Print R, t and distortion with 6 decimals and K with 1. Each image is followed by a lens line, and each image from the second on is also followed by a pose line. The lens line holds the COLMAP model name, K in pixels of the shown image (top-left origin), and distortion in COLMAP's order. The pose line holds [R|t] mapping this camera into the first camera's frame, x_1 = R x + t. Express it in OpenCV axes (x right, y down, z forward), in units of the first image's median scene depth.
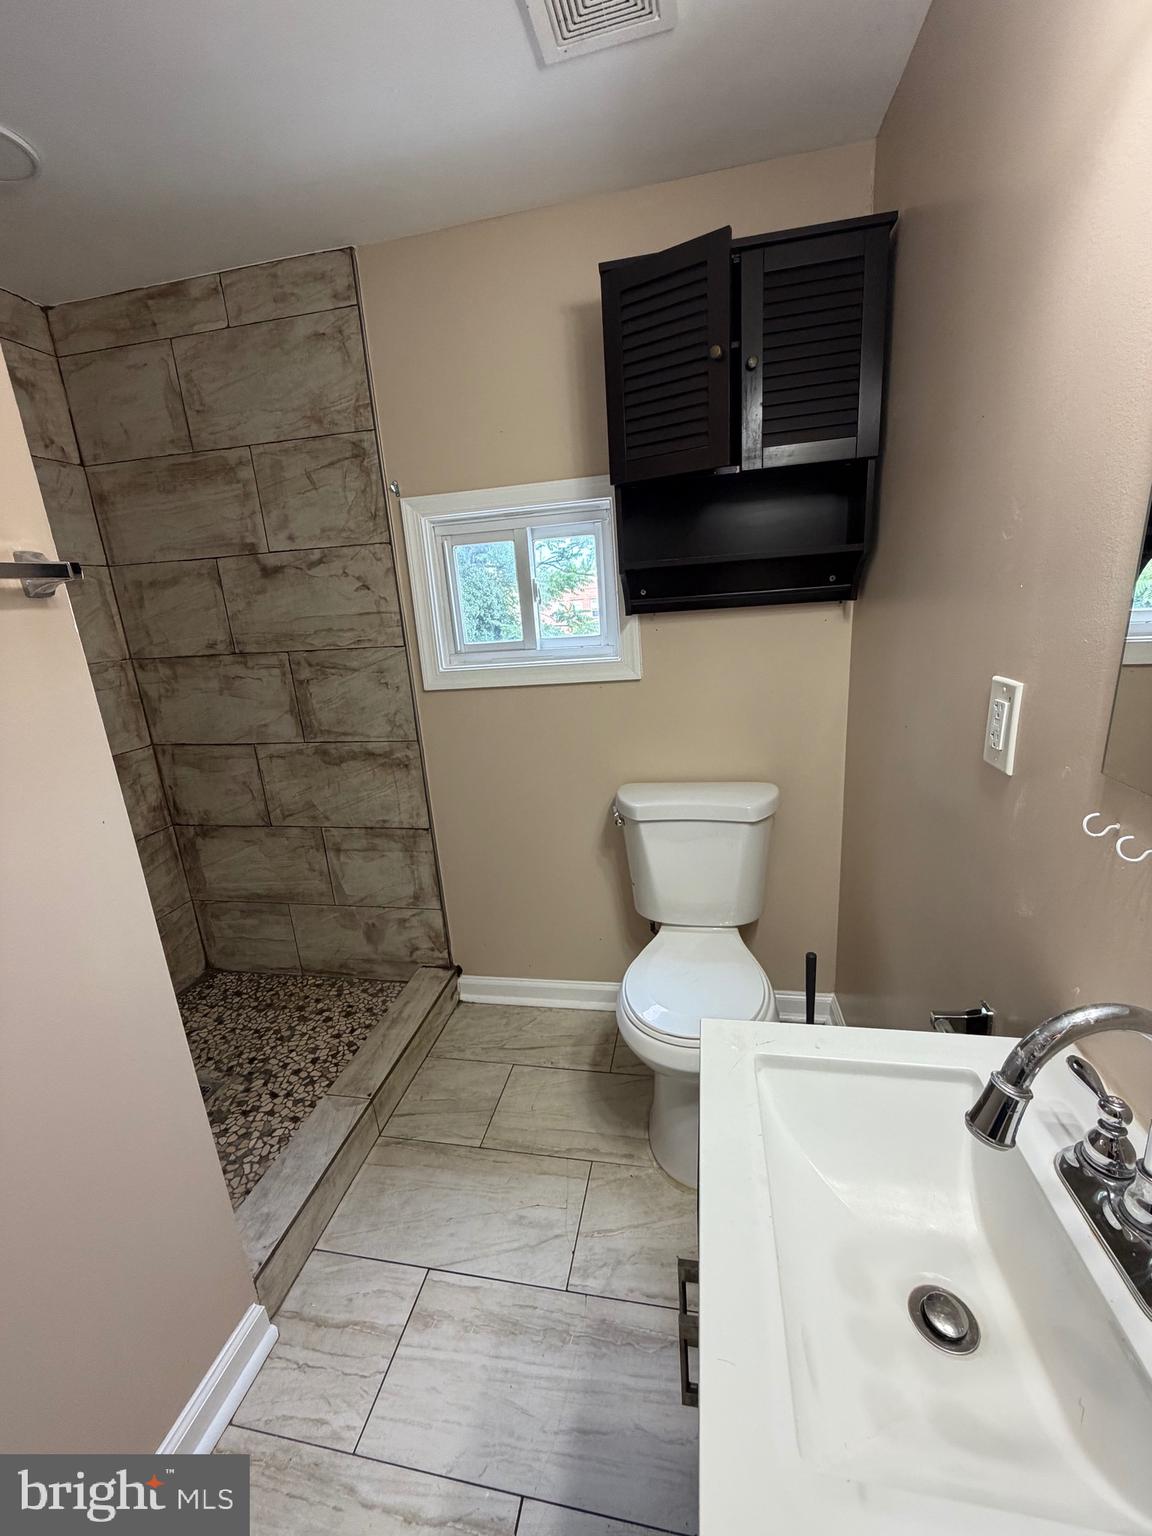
lens RADIAL K [[615.4, 0, 575.7], [0, 615.4, 766.8], [0, 0, 1]] dist [0.002017, -0.000114]
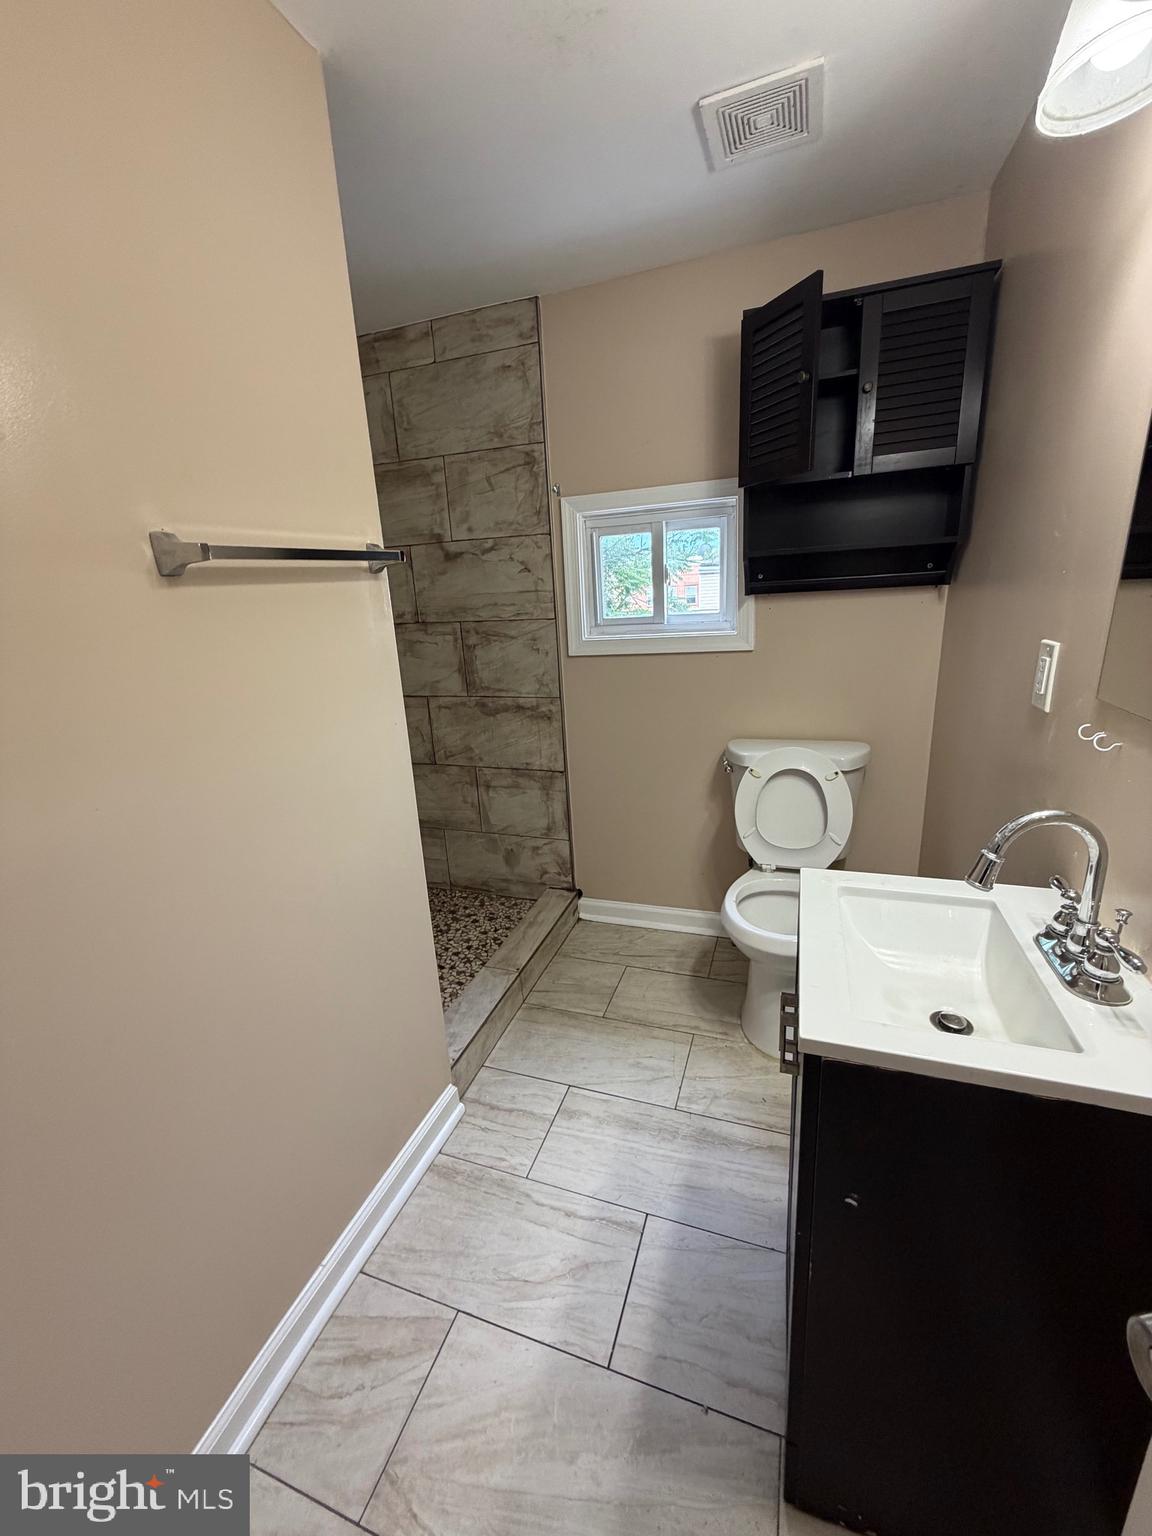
lens RADIAL K [[615.4, 0, 575.6], [0, 615.4, 766.4], [0, 0, 1]] dist [0.002017, -0.000114]
pose [[0.989456, 0.052678, -0.134913, -0.065005], [-0.050016, 0.998482, 0.023049, 0.075275], [0.135923, -0.016058, 0.990589, -0.237987]]
